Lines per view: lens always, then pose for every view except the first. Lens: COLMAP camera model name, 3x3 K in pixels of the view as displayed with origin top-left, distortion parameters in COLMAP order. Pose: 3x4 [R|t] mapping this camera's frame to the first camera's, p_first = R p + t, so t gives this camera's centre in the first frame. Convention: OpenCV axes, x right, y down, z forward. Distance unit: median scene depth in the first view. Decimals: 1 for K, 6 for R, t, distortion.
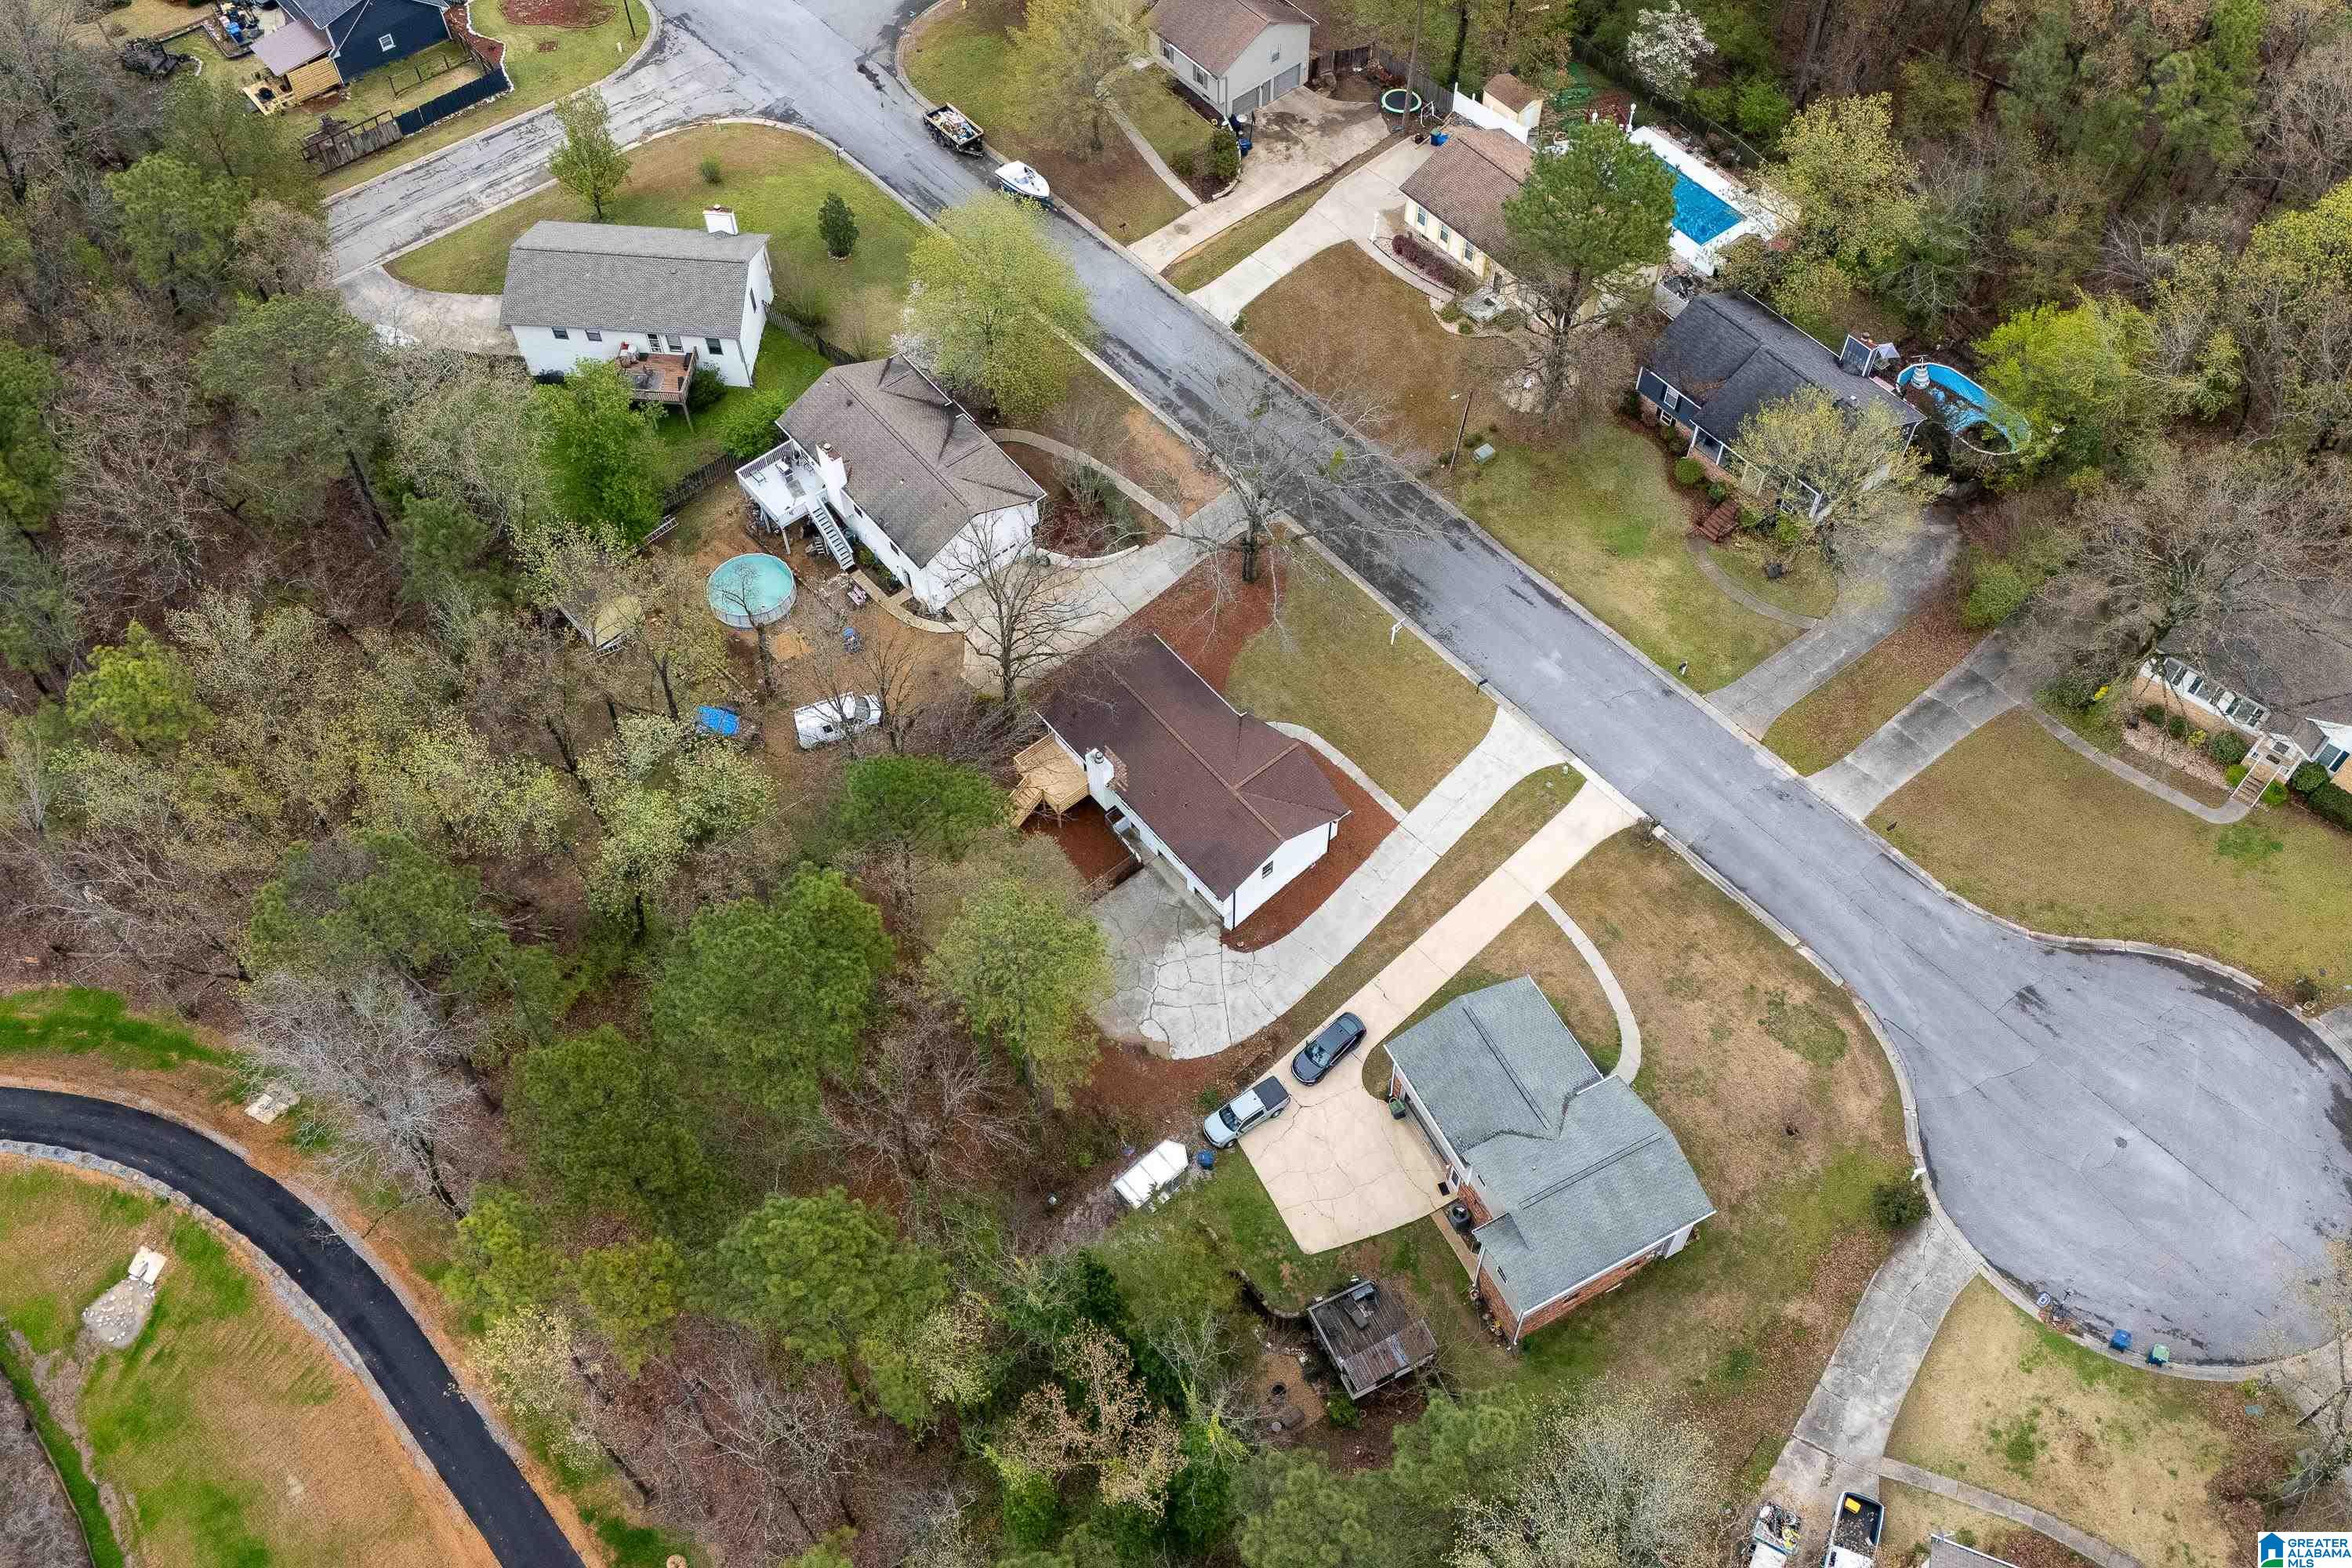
lens RADIAL K [[2051.1, 0, 1180.8], [0, 2051.1, 771.8], [0, 0, 1]] dist [0.072505, -0.075359]
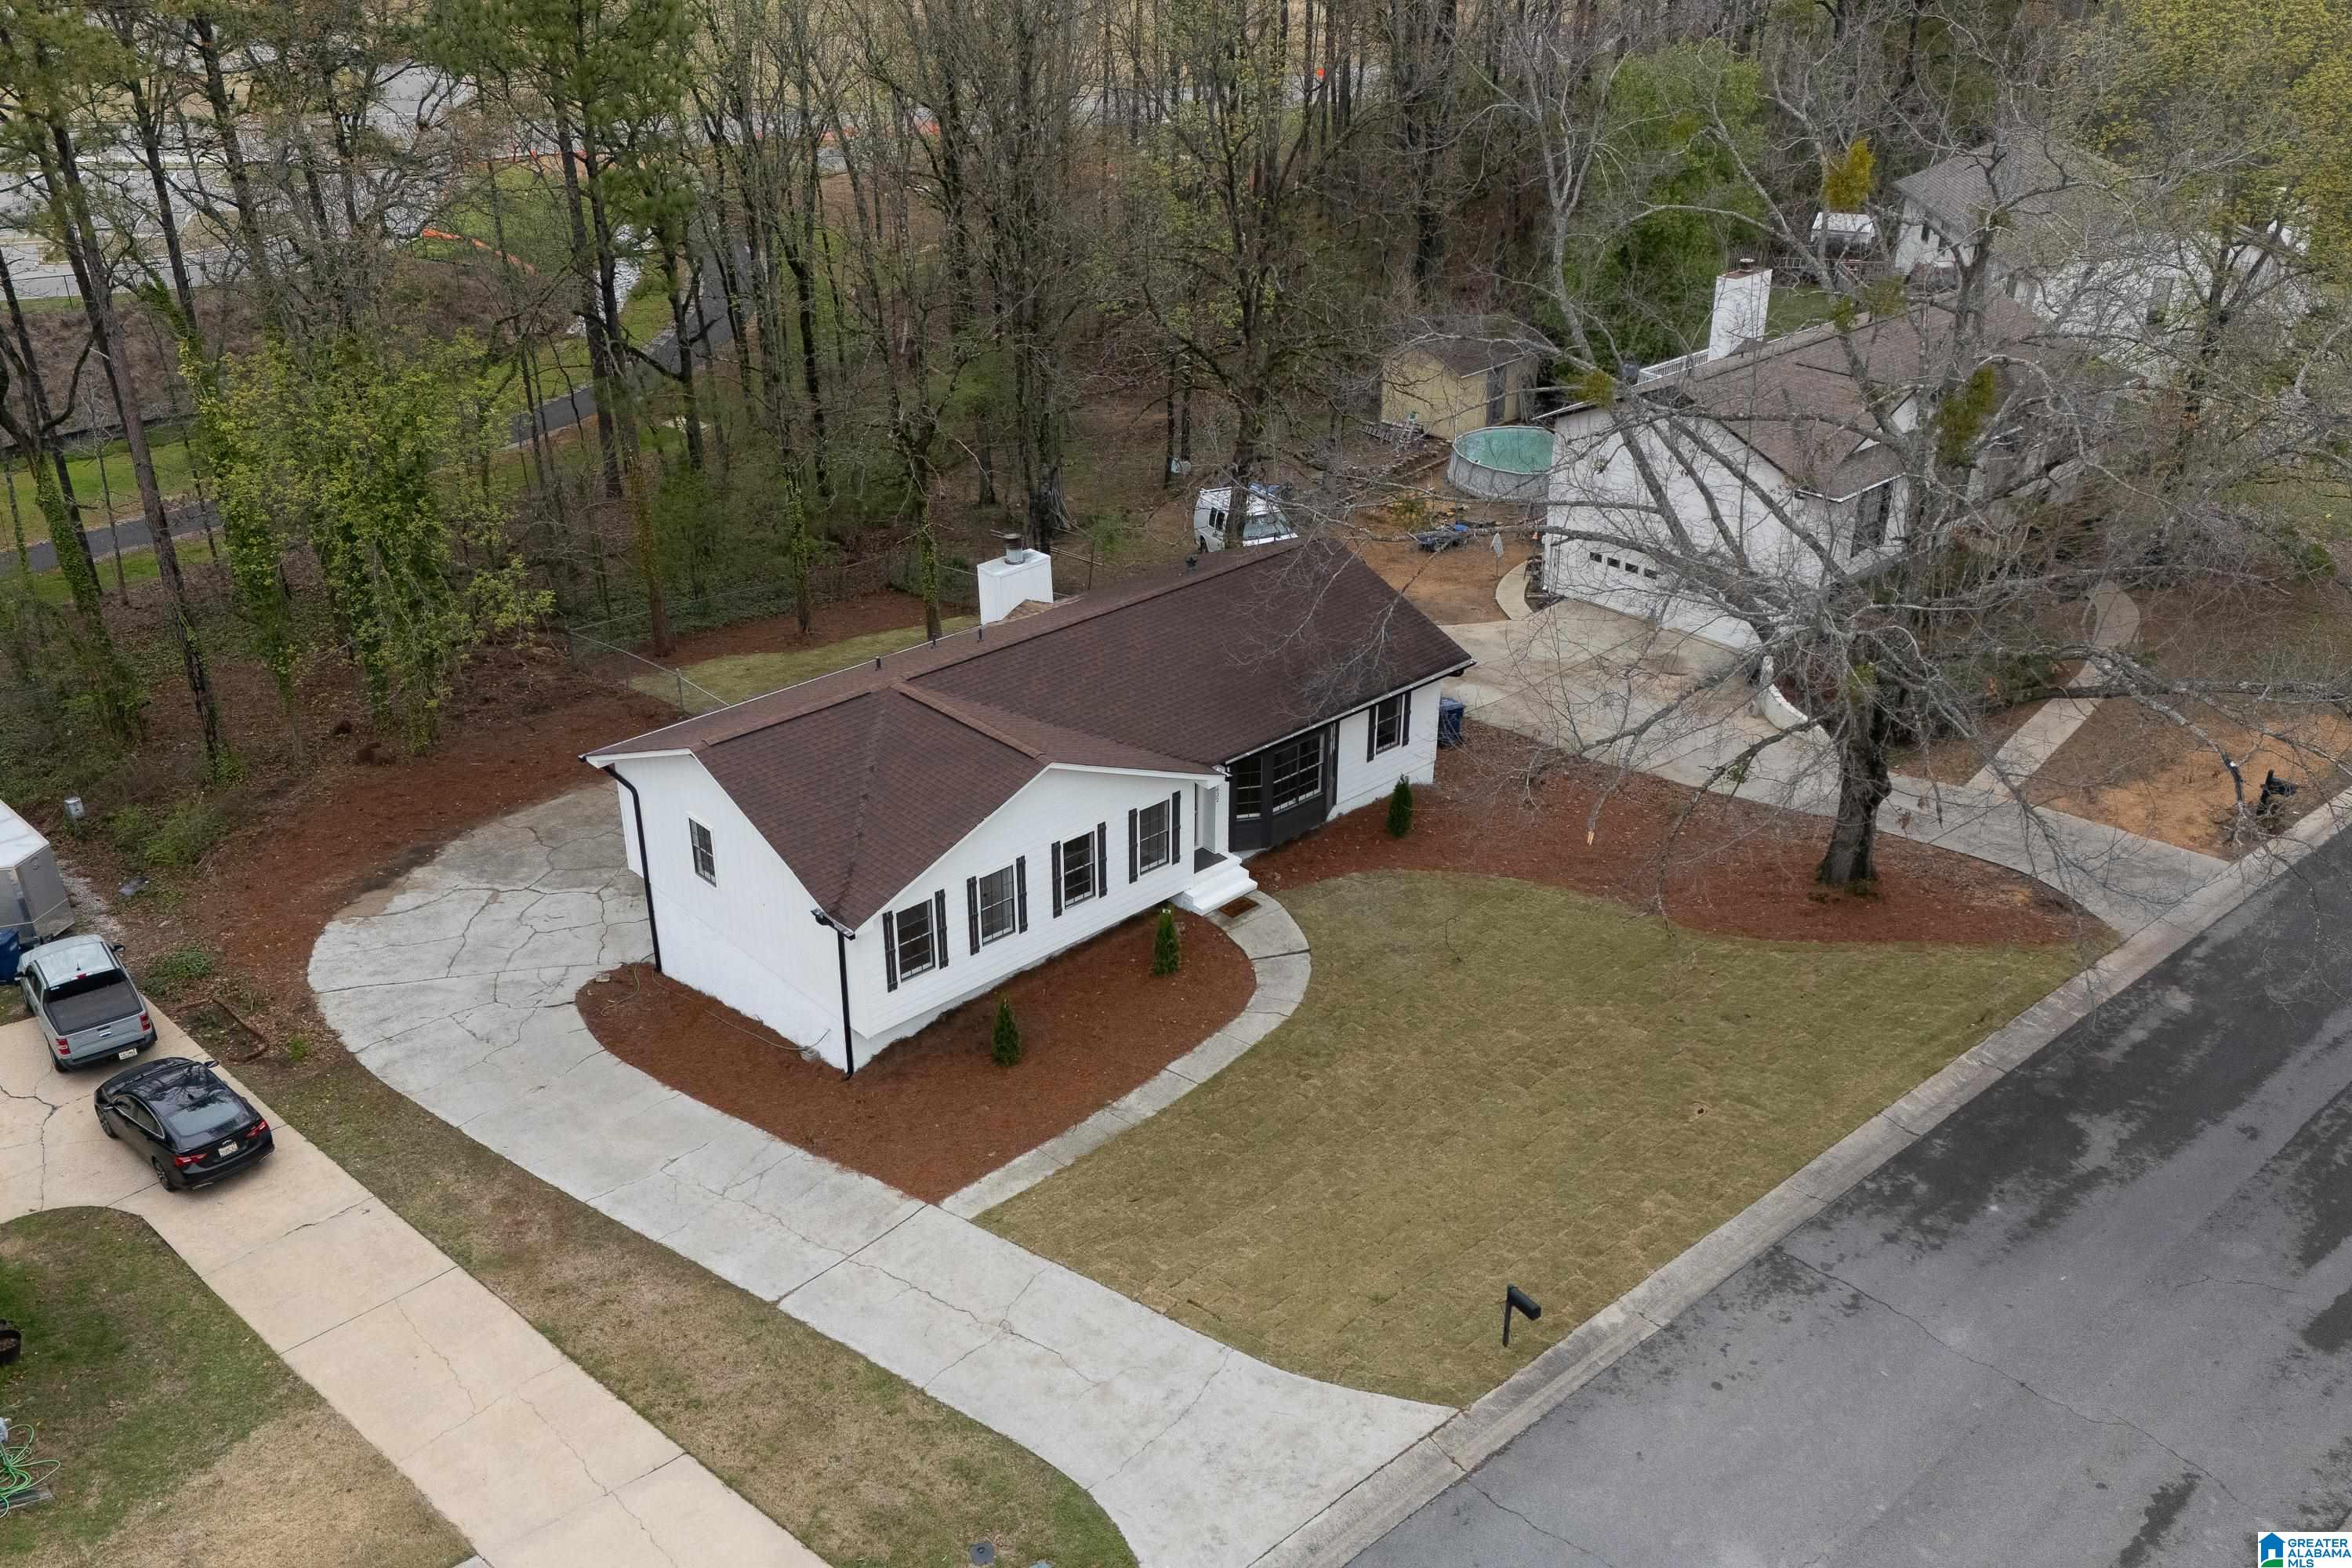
lens RADIAL K [[2051.1, 0, 1133.7], [0, 2051.1, 751.4], [0, 0, 1]] dist [0.072505, -0.075359]
pose [[0.042984, 0.454420, -0.889750, 0.332593], [-0.818258, 0.526999, 0.229623, -0.096345], [0.573243, 0.718175, 0.394485, 0.856403]]
